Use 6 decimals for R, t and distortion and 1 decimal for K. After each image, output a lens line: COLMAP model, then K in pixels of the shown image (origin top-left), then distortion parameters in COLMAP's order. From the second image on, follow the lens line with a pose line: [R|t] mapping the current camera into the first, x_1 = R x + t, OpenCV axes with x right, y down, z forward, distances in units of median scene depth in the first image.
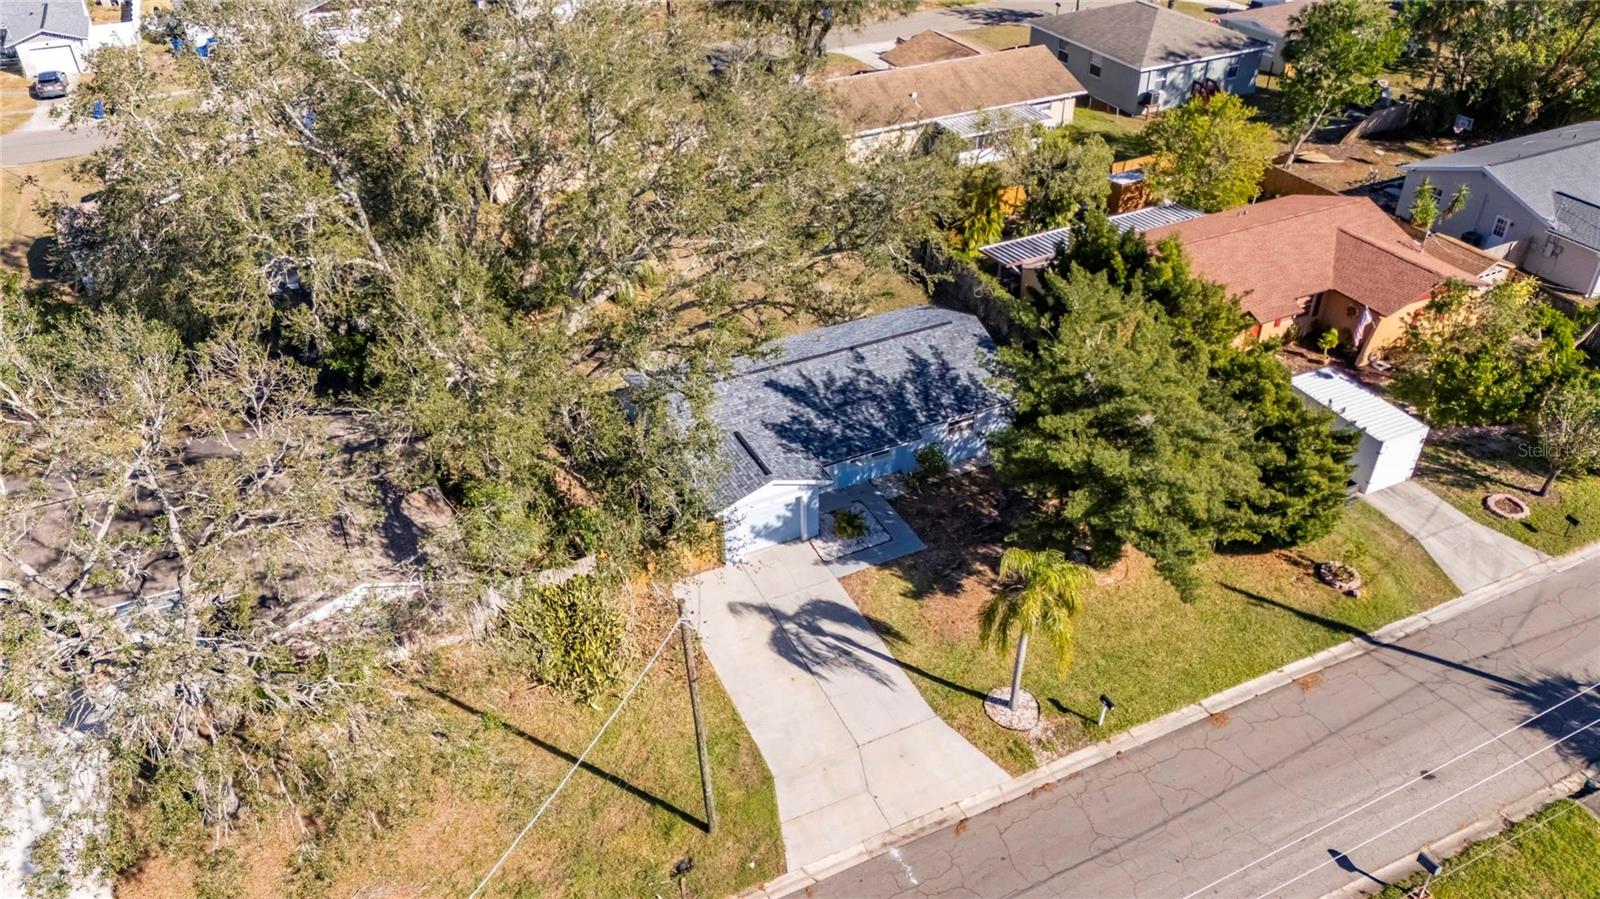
lens RADIAL K [[1170.8, 0, 806.2], [0, 1170.8, 452.4], [0, 0, 1]] dist [0.083603, -0.079240]
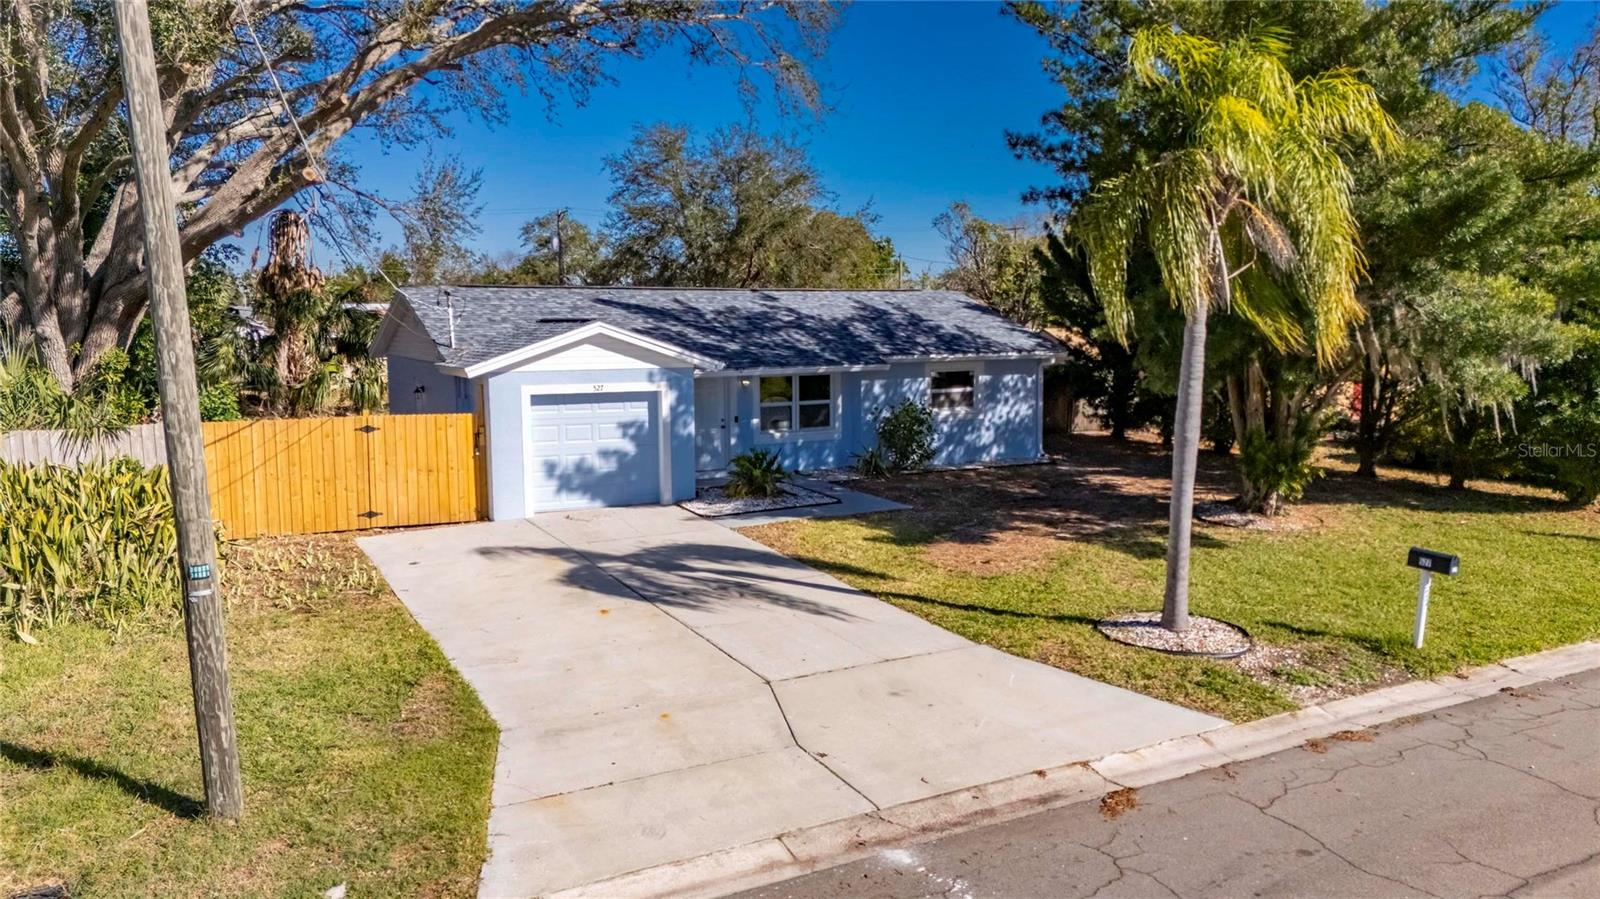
lens RADIAL K [[1170.8, 0, 805.3], [0, 1170.8, 457.9], [0, 0, 1]] dist [0.083603, -0.079240]
pose [[0.998405, -0.005113, 0.056227, 0.029655], [0.030583, 0.886113, -0.462459, 0.289703], [-0.047459, 0.463441, 0.884856, 0.546421]]
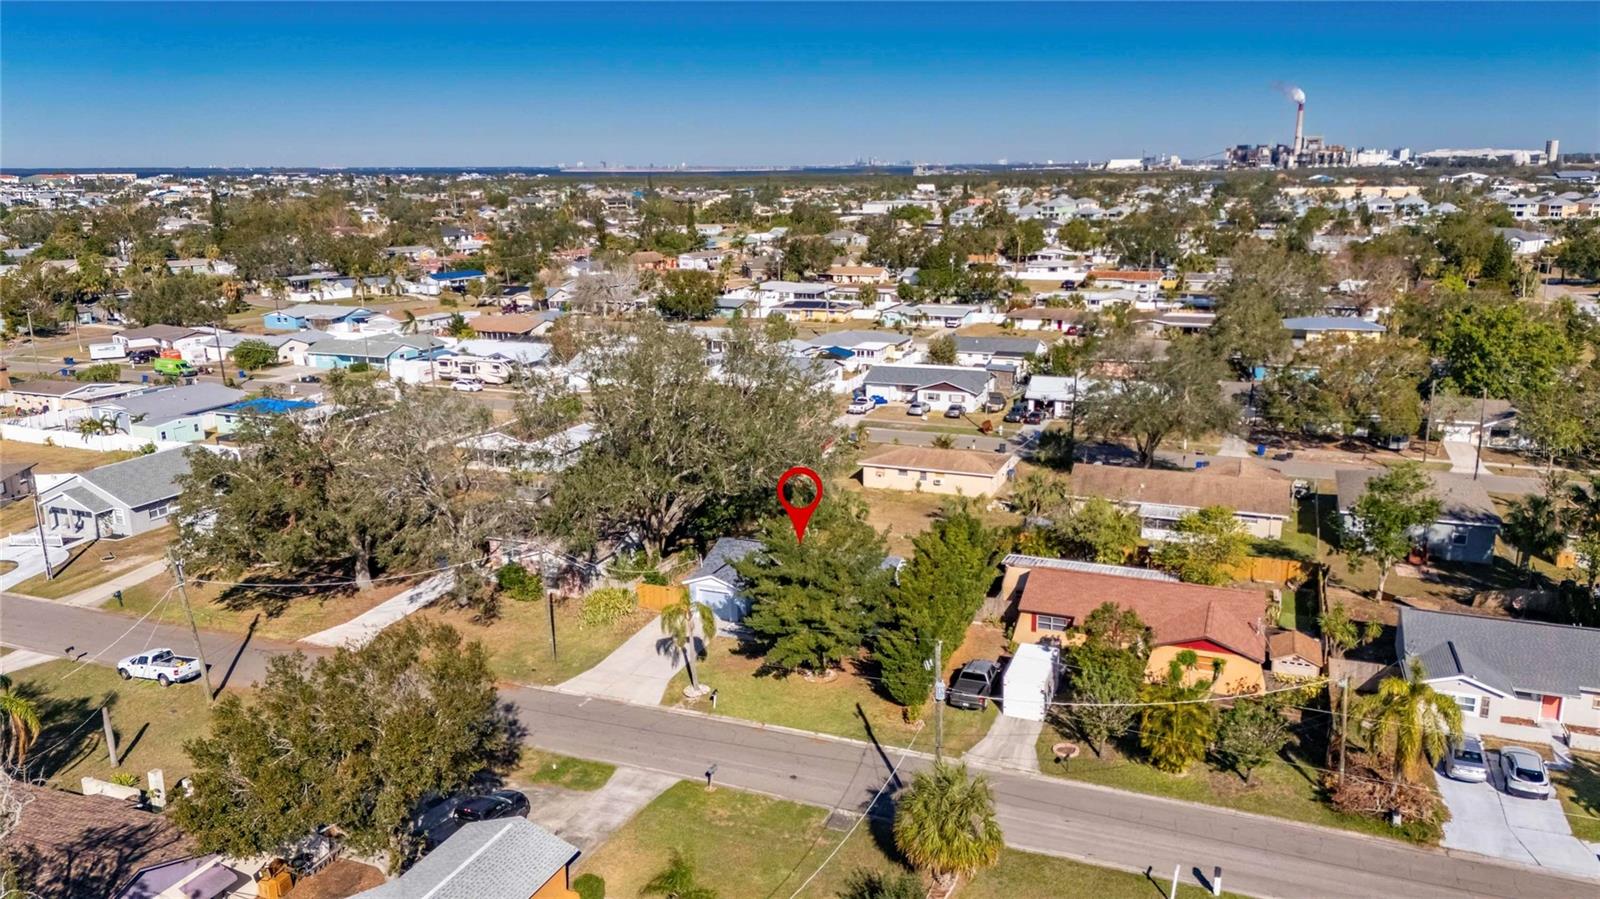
lens RADIAL K [[1170.8, 0, 804.2], [0, 1170.8, 446.5], [0, 0, 1]] dist [0.083603, -0.079240]
pose [[0.674550, 0.175238, -0.717129, 1.393625], [-0.414961, 0.893432, -0.172004, 0.098998], [0.610565, 0.413606, 0.675382, -0.329483]]
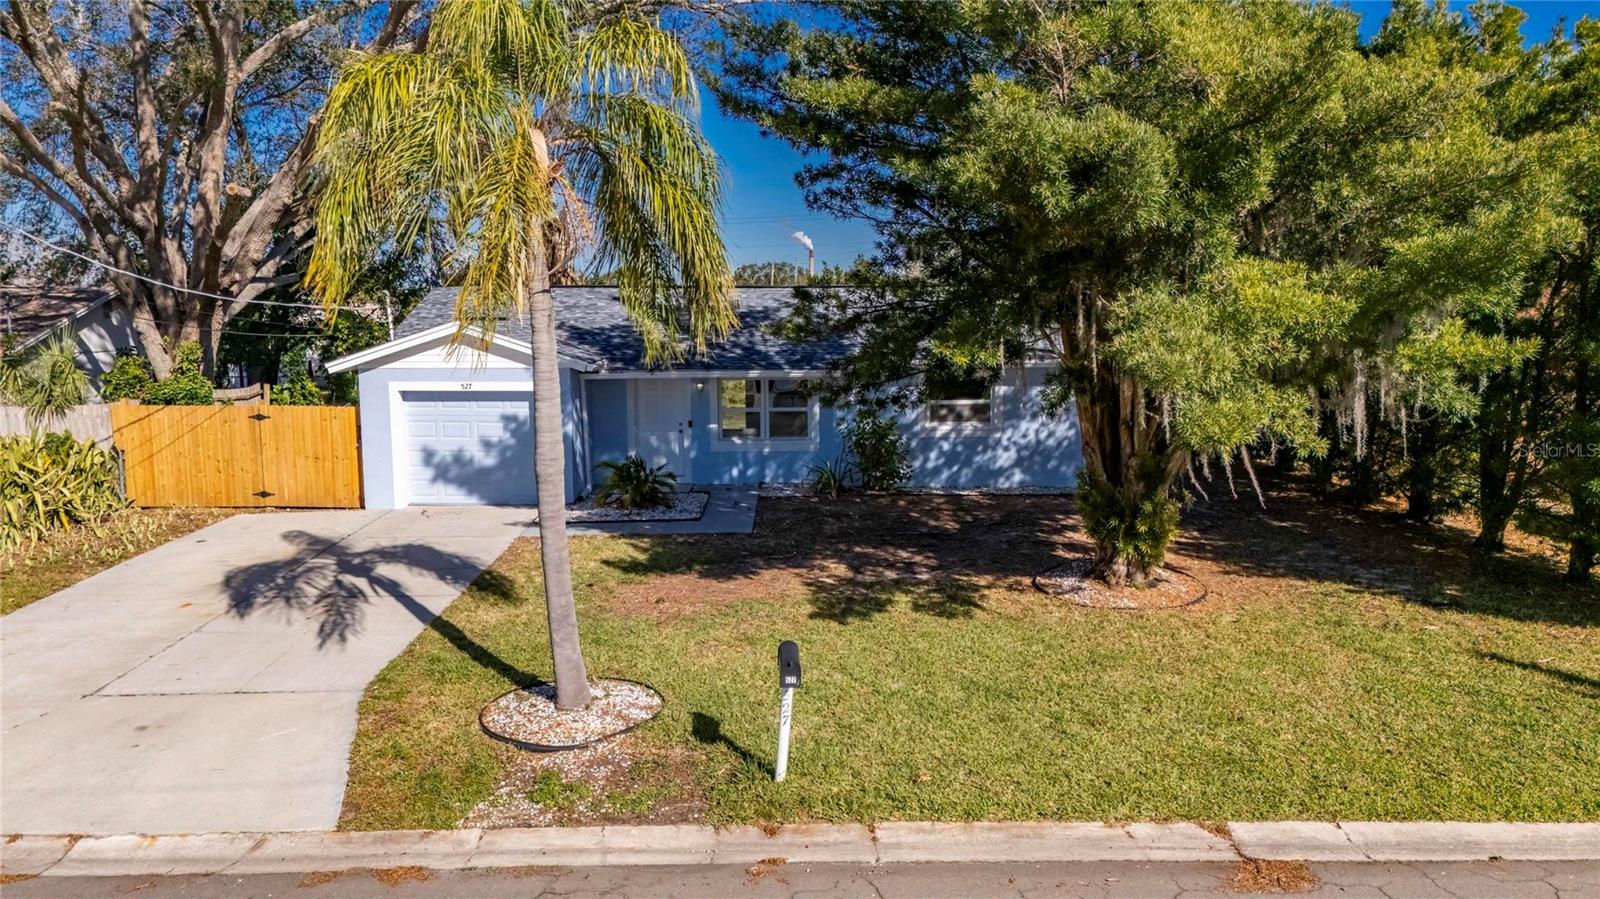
lens RADIAL K [[1170.8, 0, 802.8], [0, 1170.8, 452.2], [0, 0, 1]] dist [0.083603, -0.079240]
pose [[0.905324, 0.054944, -0.421153, 0.305124], [-0.243516, 0.879572, -0.408721, 0.229618], [0.347977, 0.472583, 0.809677, 0.627643]]
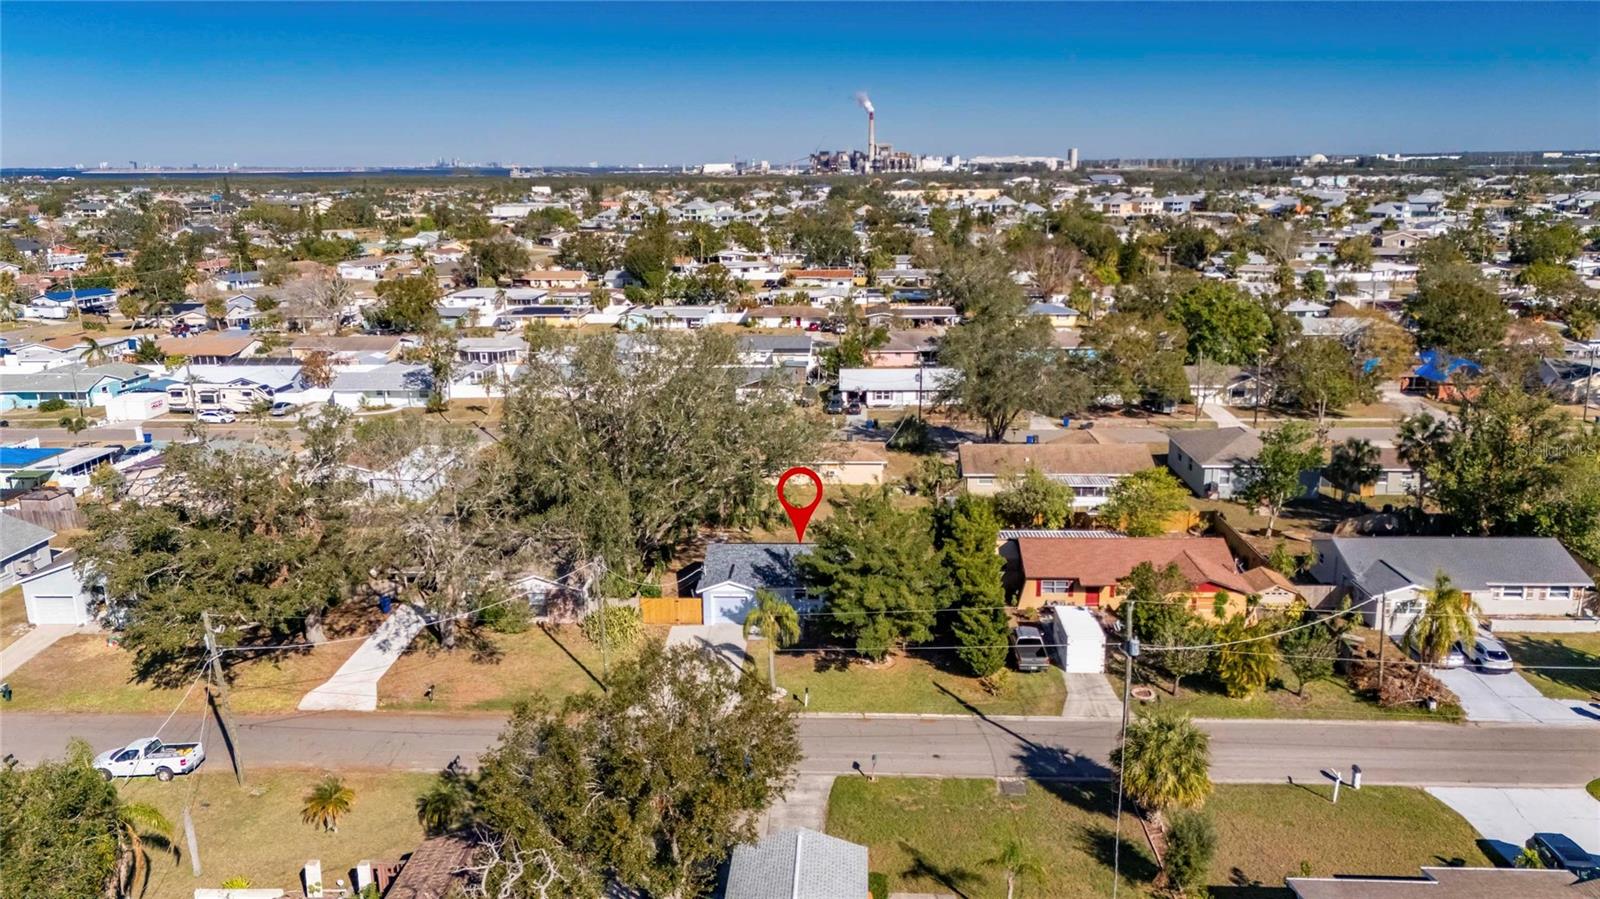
lens RADIAL K [[1170.8, 0, 804.2], [0, 1170.8, 447.9], [0, 0, 1]] dist [0.083603, -0.079240]
pose [[0.881455, 0.111046, -0.459028, 0.915564], [-0.264987, 0.920837, -0.286080, 0.330451], [0.390922, 0.373802, 0.841102, -0.666276]]
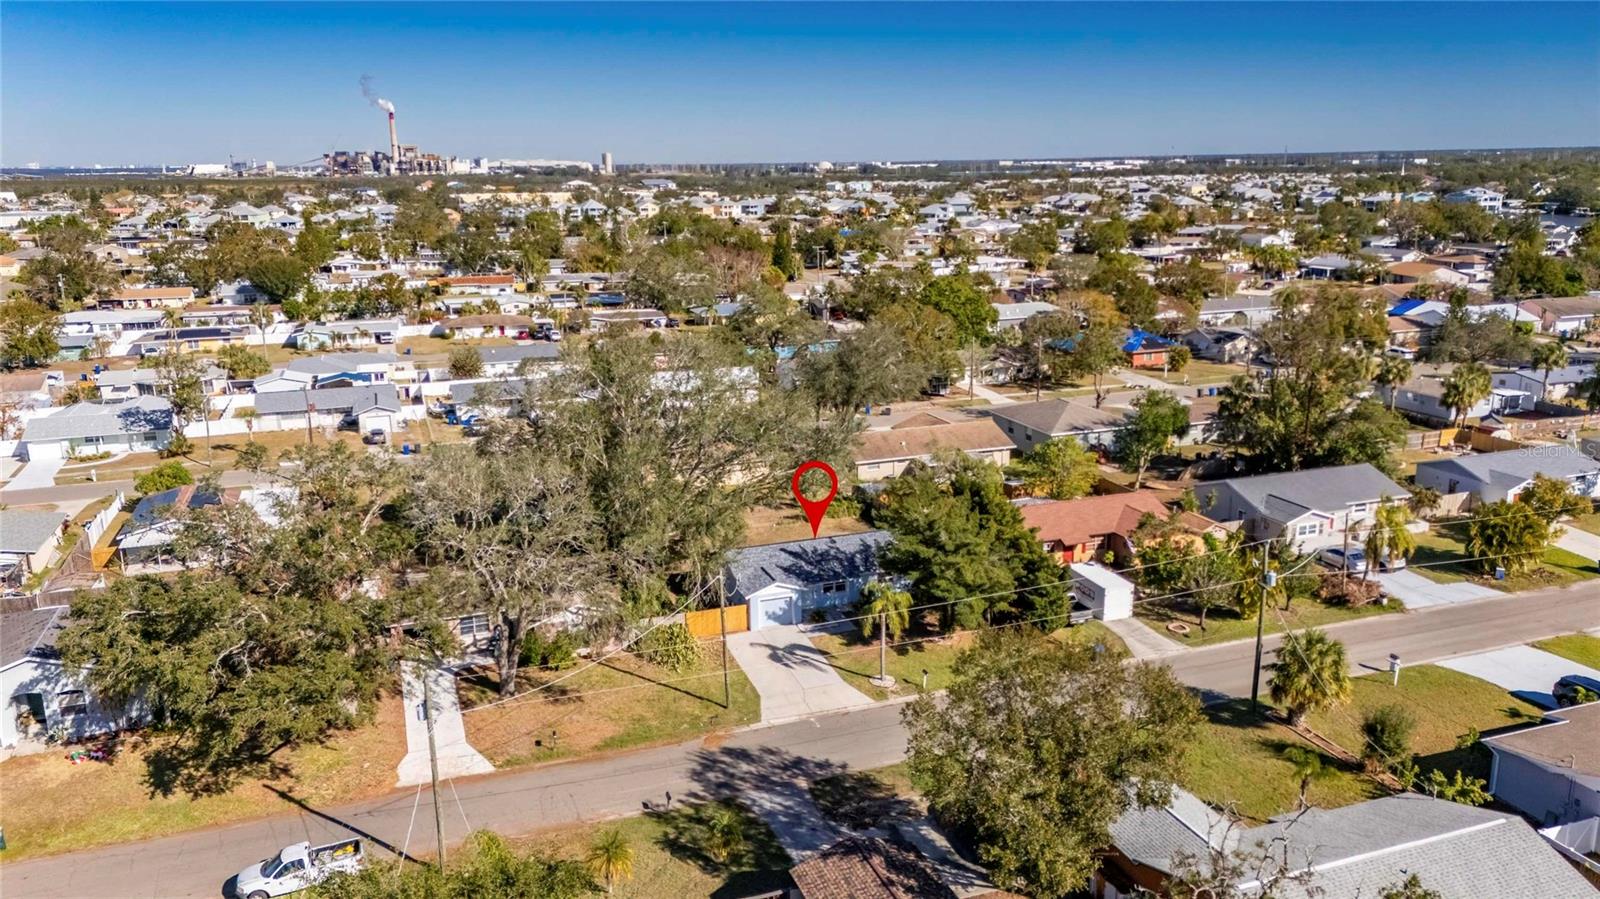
lens RADIAL K [[1170.8, 0, 804.1], [0, 1170.8, 455.5], [0, 0, 1]] dist [0.083603, -0.079240]
pose [[0.995019, 0.022945, -0.097004, 0.193072], [-0.055259, 0.936900, -0.345201, 0.474052], [0.082963, 0.348843, 0.933502, -0.868182]]
